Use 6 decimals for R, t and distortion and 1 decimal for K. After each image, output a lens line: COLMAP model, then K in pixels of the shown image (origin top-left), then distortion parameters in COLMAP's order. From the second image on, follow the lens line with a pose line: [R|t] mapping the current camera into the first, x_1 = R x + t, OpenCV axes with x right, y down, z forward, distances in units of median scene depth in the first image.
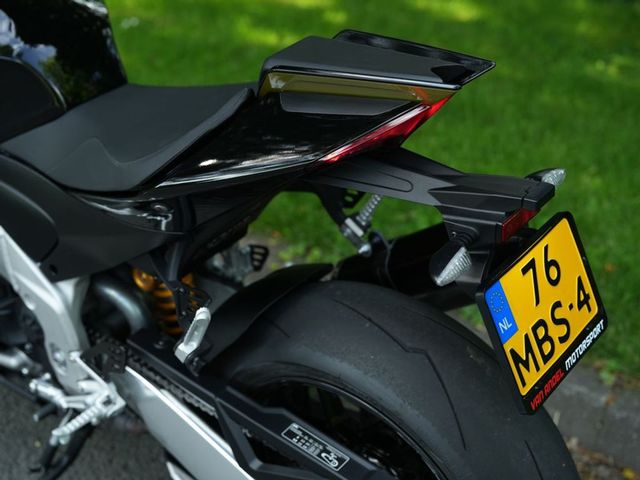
lens RADIAL K [[1016.0, 0, 320.0], [0, 1016.0, 240.0], [0, 0, 1]] dist [-0.087325, 1.023246]
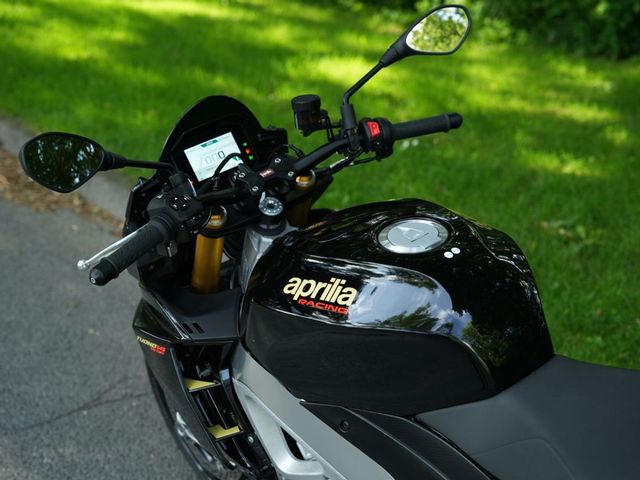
lens RADIAL K [[1016.0, 0, 320.0], [0, 1016.0, 240.0], [0, 0, 1]] dist [-0.087325, 1.023246]
pose [[0.978488, 0.048843, -0.200440, -0.245725], [-0.060477, 0.996797, -0.052332, -0.222392], [0.197241, 0.063329, 0.978307, 0.054773]]
